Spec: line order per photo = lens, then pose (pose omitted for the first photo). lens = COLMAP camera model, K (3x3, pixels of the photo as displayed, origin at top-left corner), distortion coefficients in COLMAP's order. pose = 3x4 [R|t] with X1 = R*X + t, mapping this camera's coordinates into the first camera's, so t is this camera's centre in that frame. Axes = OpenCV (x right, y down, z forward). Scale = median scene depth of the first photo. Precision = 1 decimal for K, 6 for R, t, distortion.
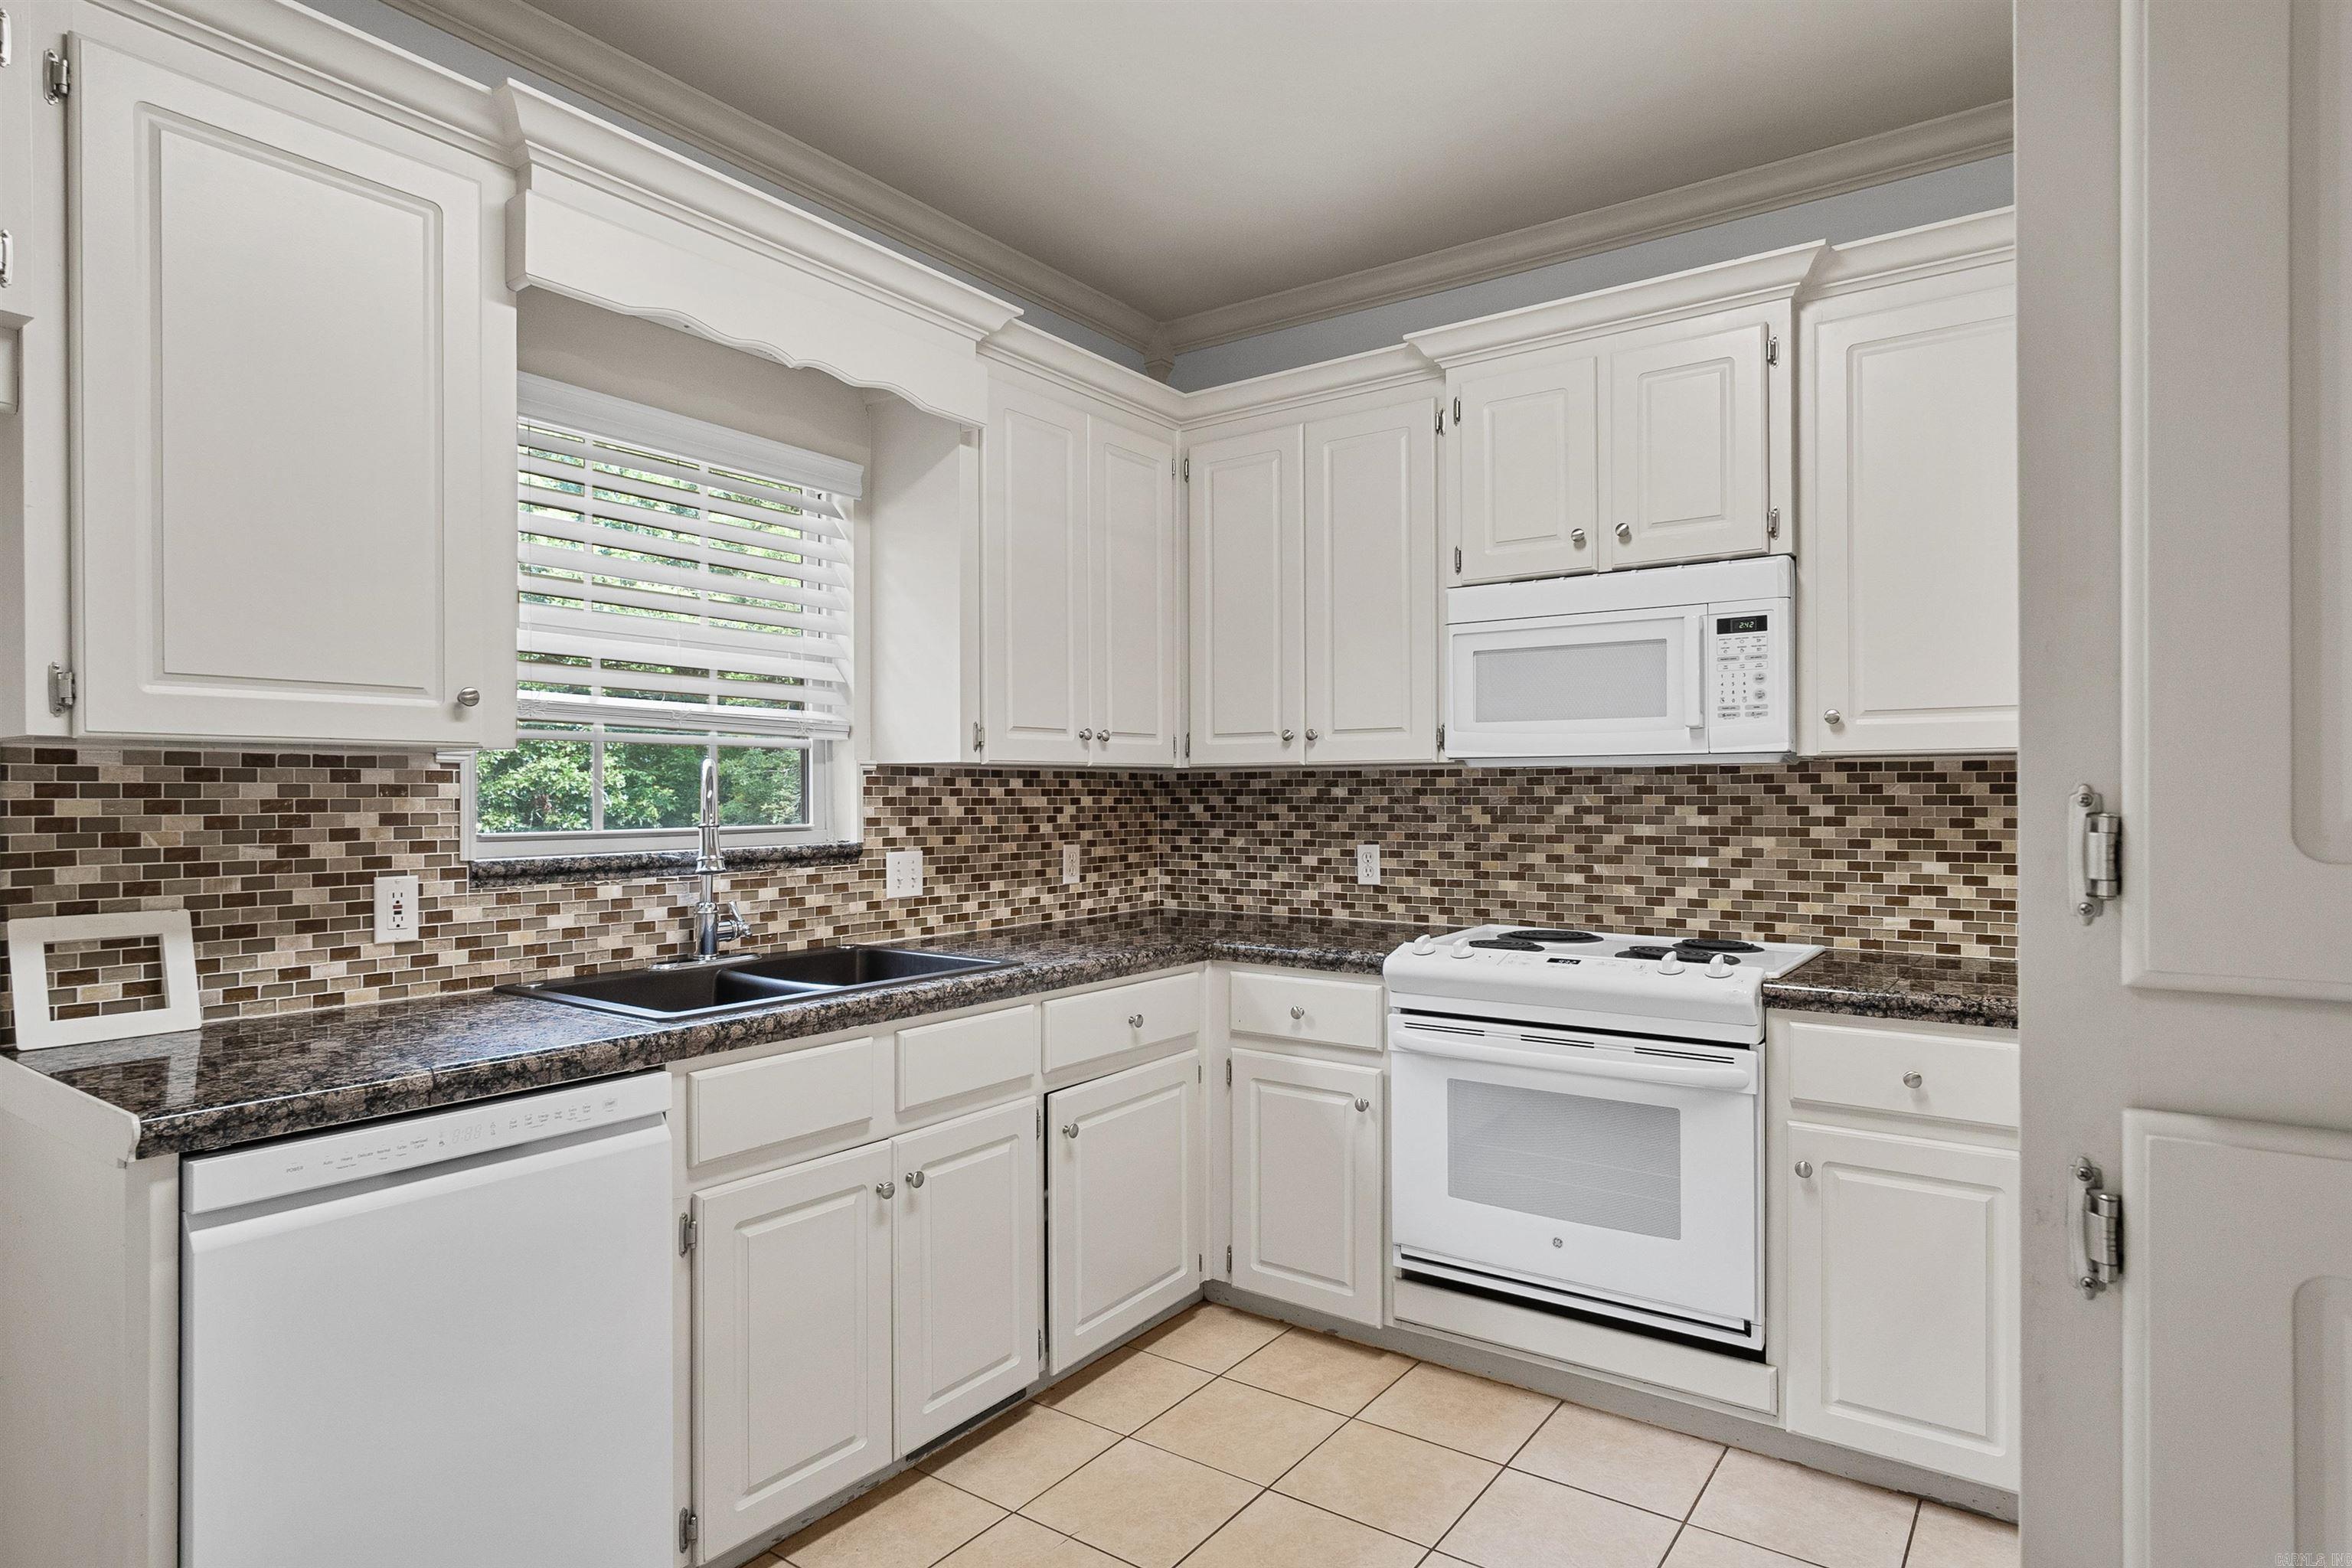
lens RADIAL K [[1270.2, 0, 1186.9], [0, 1270.2, 785.0], [0, 0, 1]] dist [-0.012379, 0.008663]
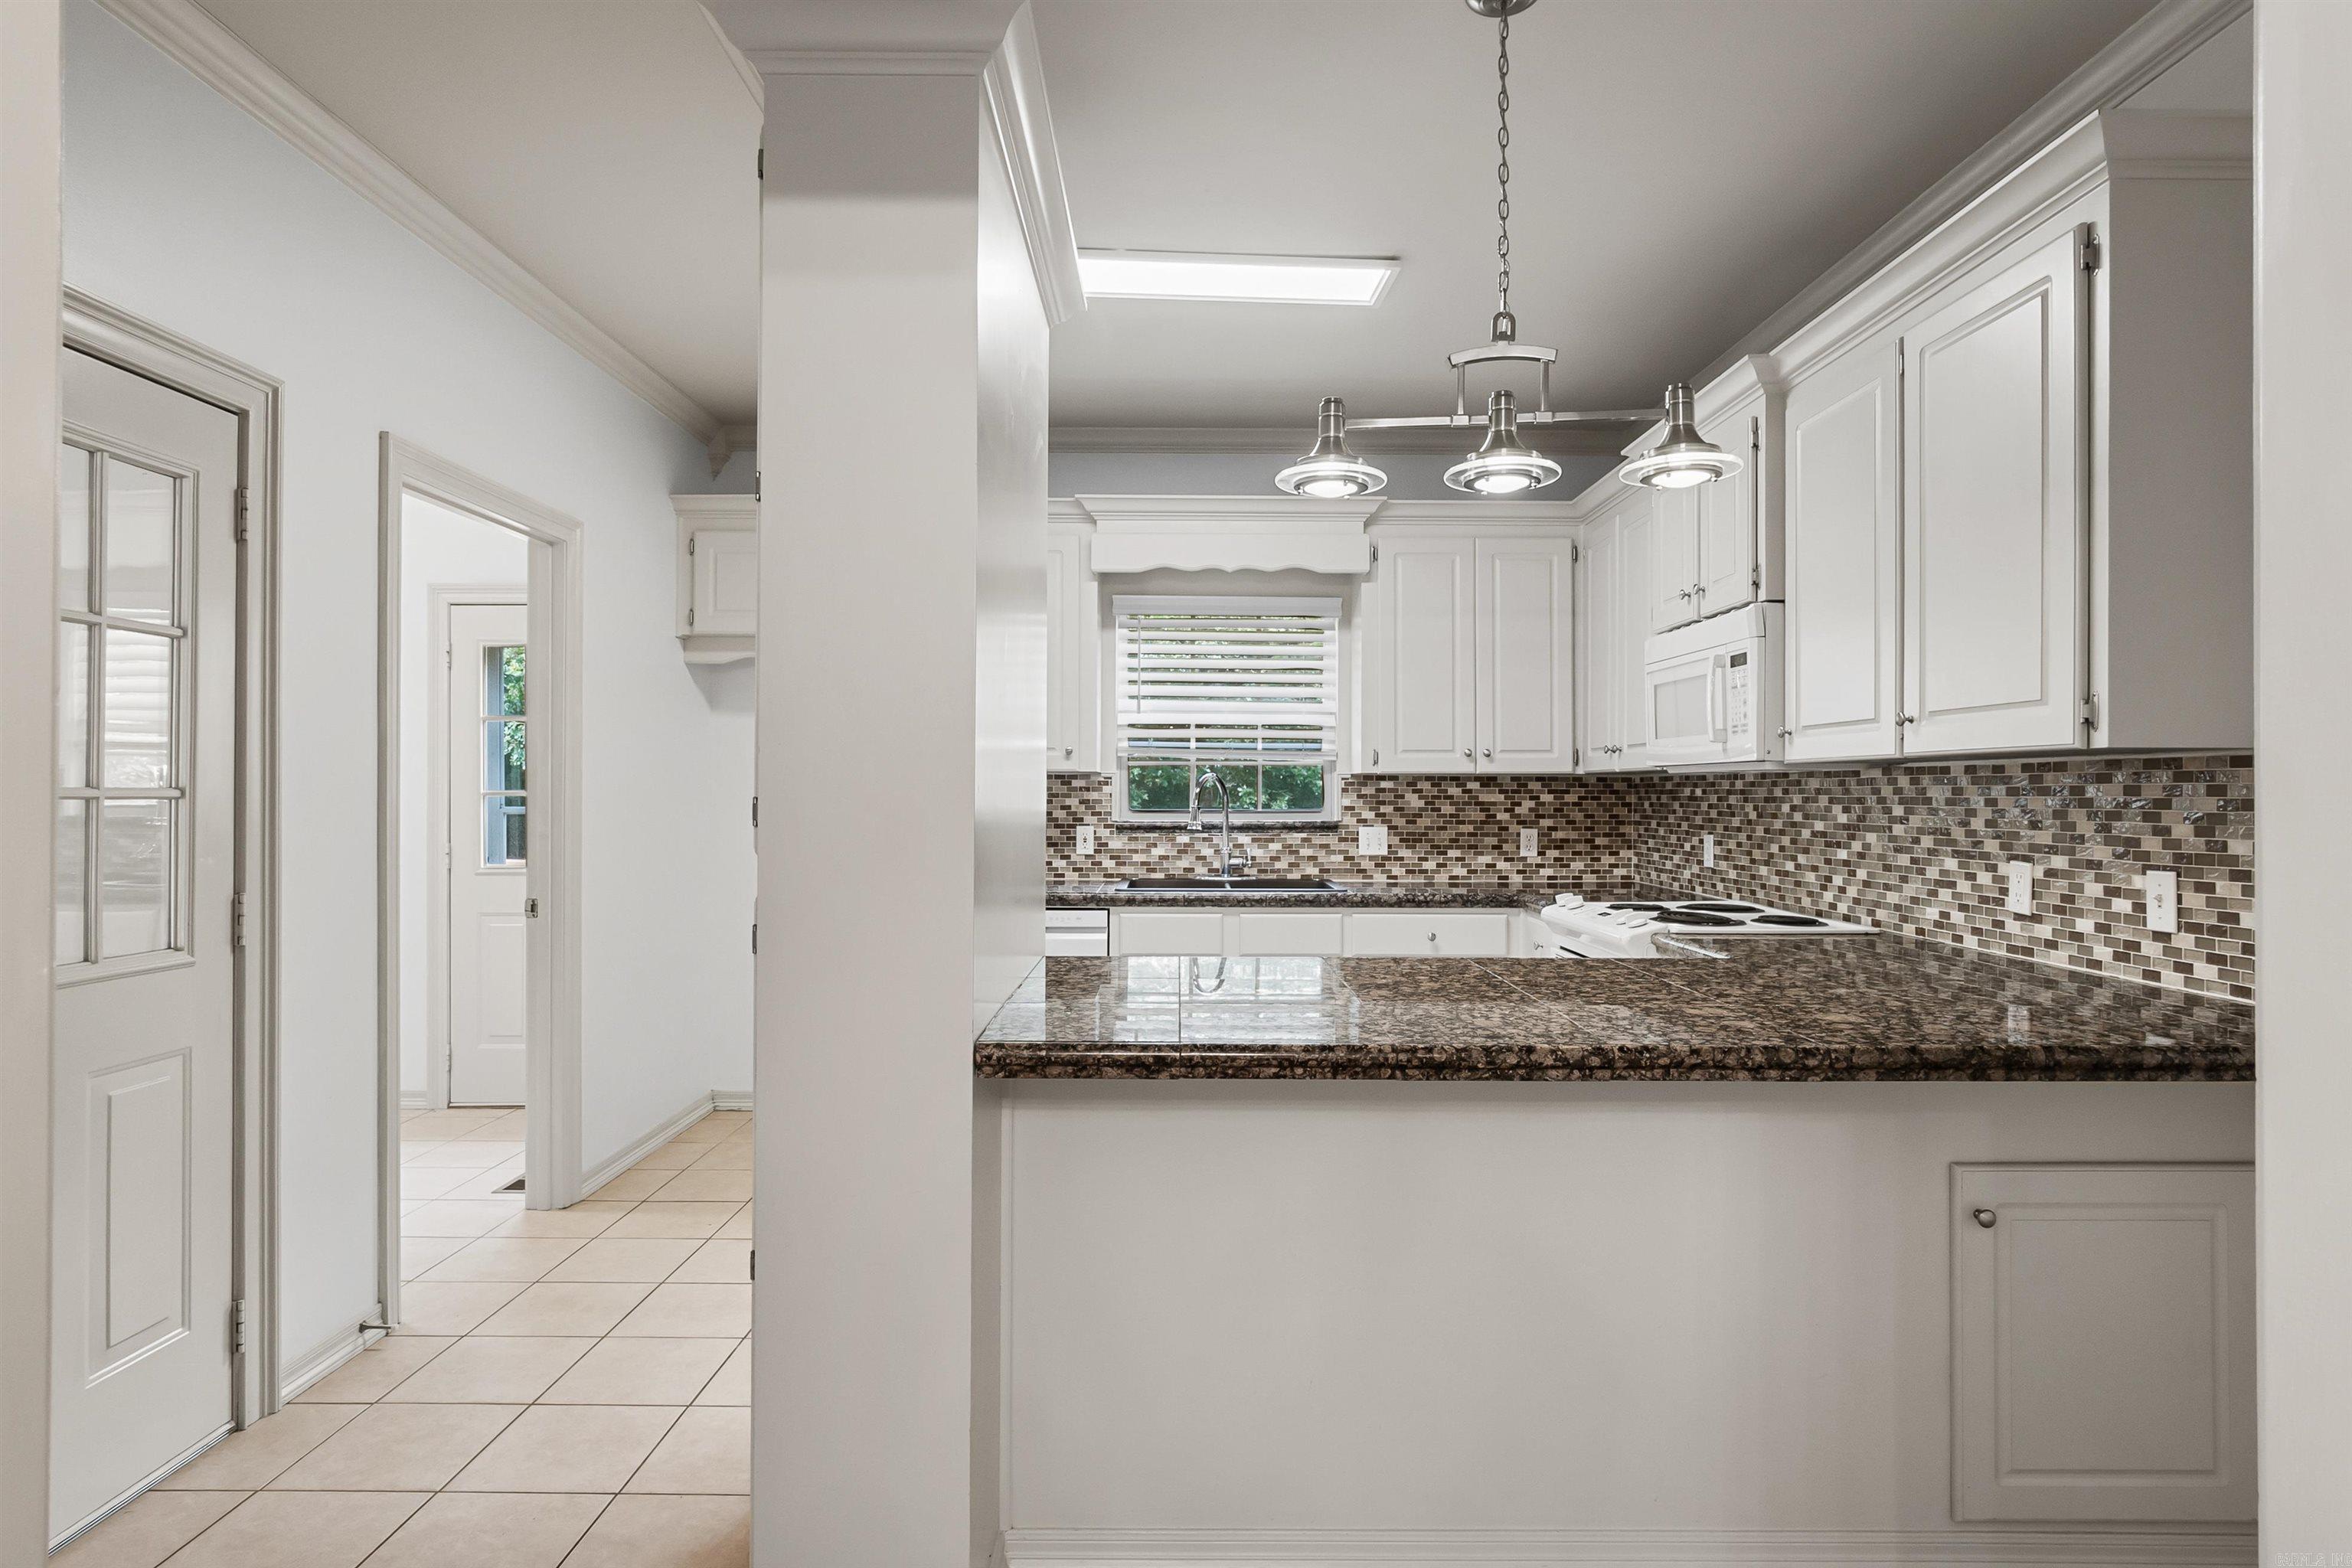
lens RADIAL K [[1270.2, 0, 1186.9], [0, 1270.2, 785.0], [0, 0, 1]] dist [-0.012379, 0.008663]
pose [[0.585666, -0.000019, -0.810553, 0.997341], [0.001489, 0.999998, 0.001052, -0.004101], [0.810551, -0.001823, 0.585665, -0.157075]]
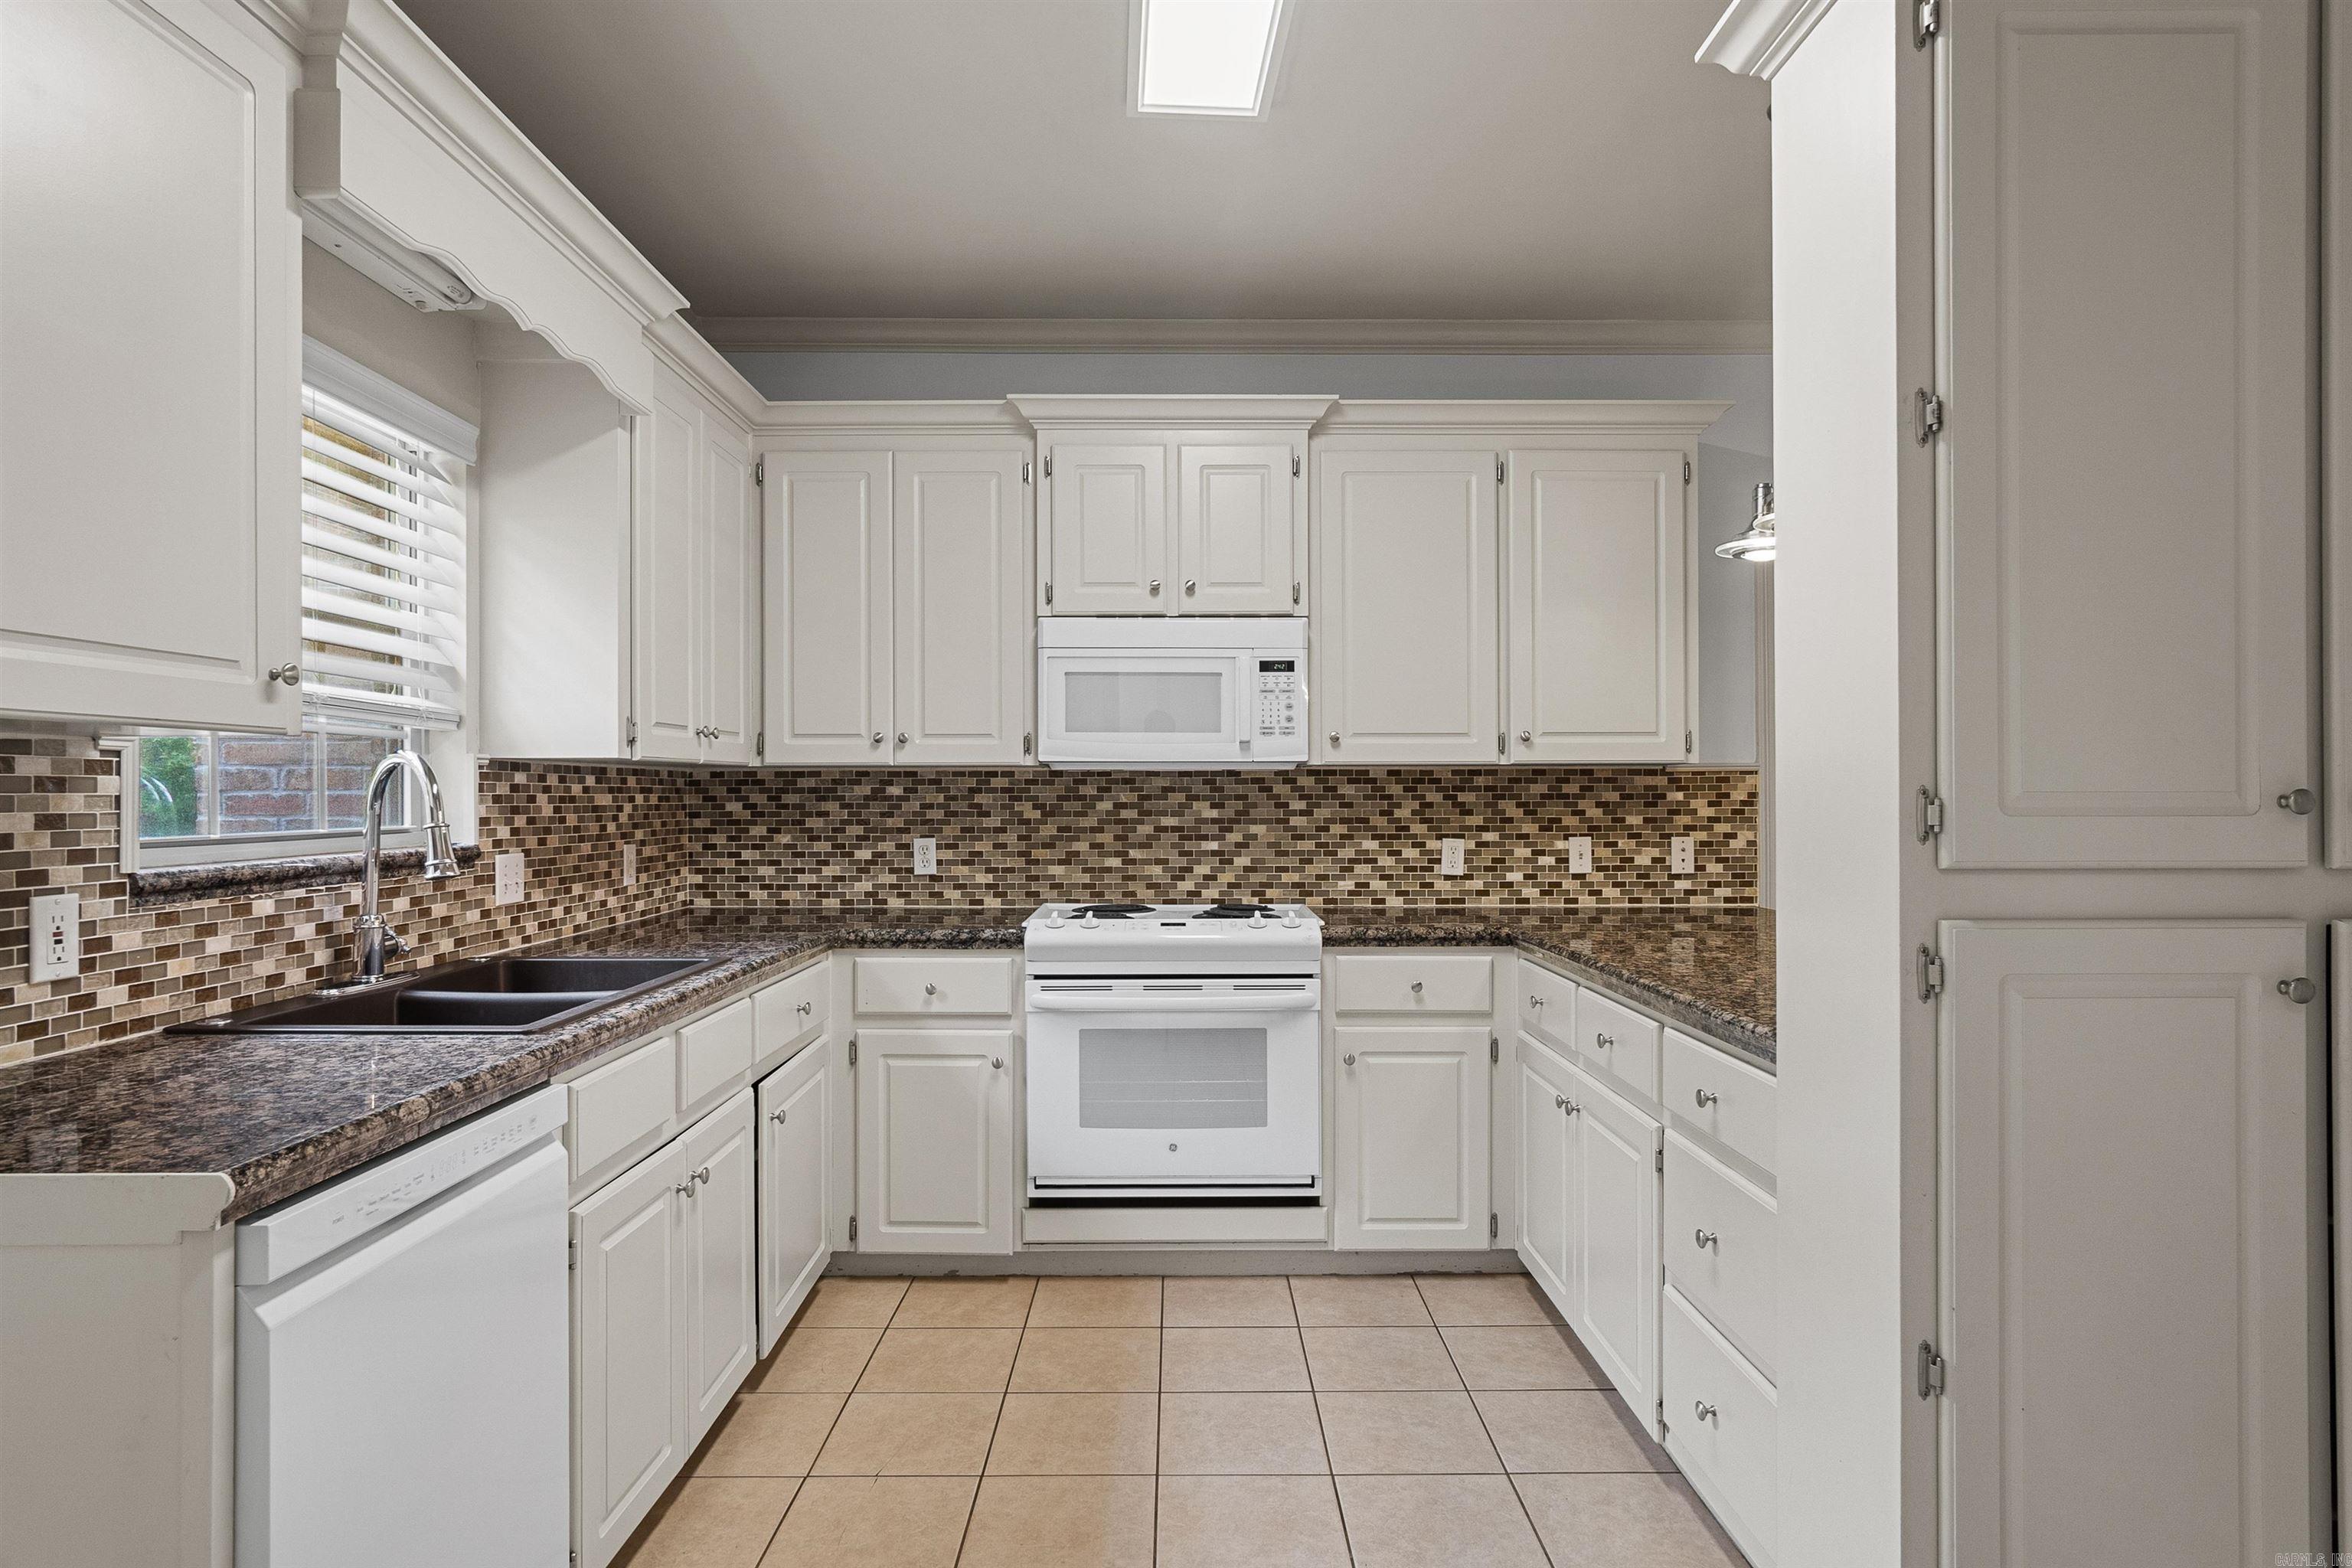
lens RADIAL K [[1257.4, 0, 1176.7], [0, 1257.4, 777.0], [0, 0, 1]] dist [-0.014886, 0.015096]
pose [[0.813361, 0.008759, 0.581694, -0.370891], [-0.004820, 0.999954, -0.008317, 0.002058], [-0.581740, 0.003961, 0.813365, -0.017748]]
